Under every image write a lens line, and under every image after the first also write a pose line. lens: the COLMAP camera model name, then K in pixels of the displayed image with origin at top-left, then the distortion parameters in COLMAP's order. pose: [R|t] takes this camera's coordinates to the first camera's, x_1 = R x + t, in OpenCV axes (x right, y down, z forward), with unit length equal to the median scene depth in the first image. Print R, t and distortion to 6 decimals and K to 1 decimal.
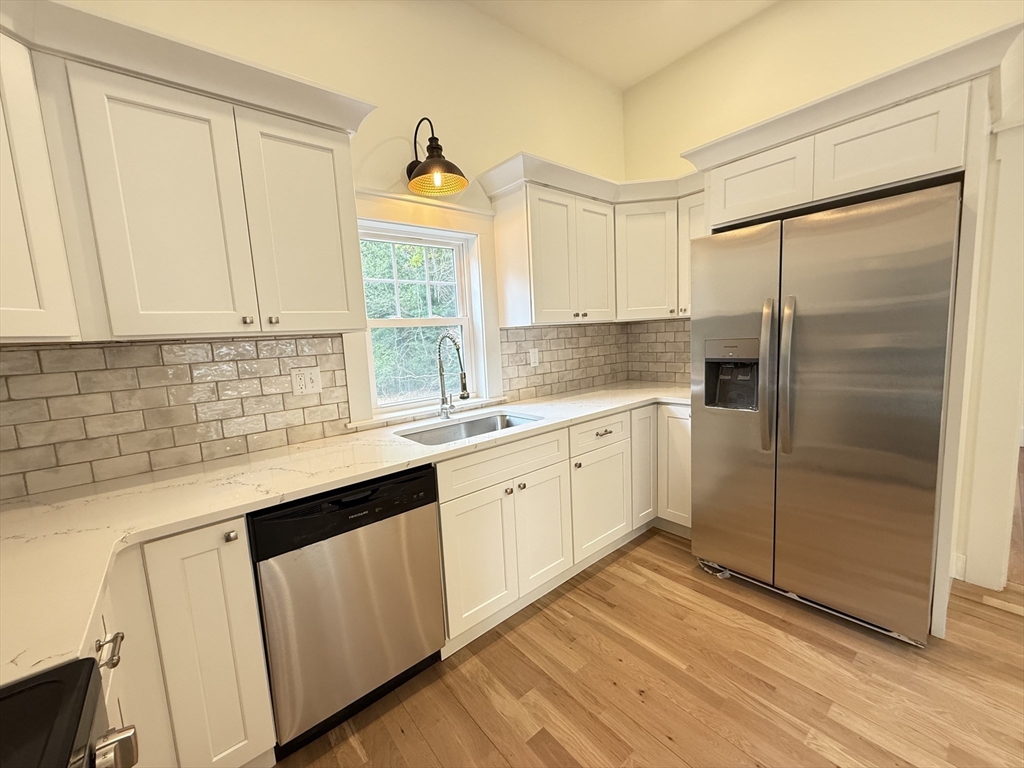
lens RADIAL K [[406.4, 0, 510.6], [0, 406.4, 383.1], [0, 0, 1]] dist [-0.002333, -0.000114]
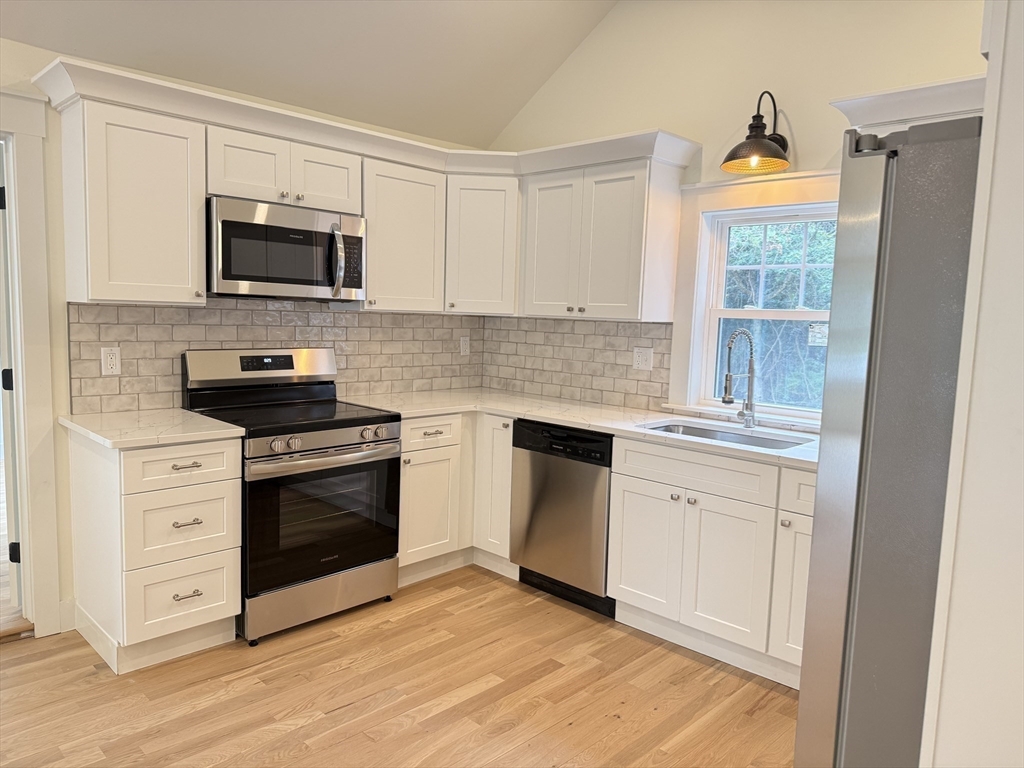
lens RADIAL K [[715.1, 0, 514.5], [0, 715.1, 387.8], [0, 0, 1]] dist [0.036410, -0.016333]
pose [[0.104884, 0.159873, -0.981550, 1.500394], [-0.158444, 0.977073, 0.142213, -0.157156], [0.981781, 0.140605, 0.127810, 0.361285]]
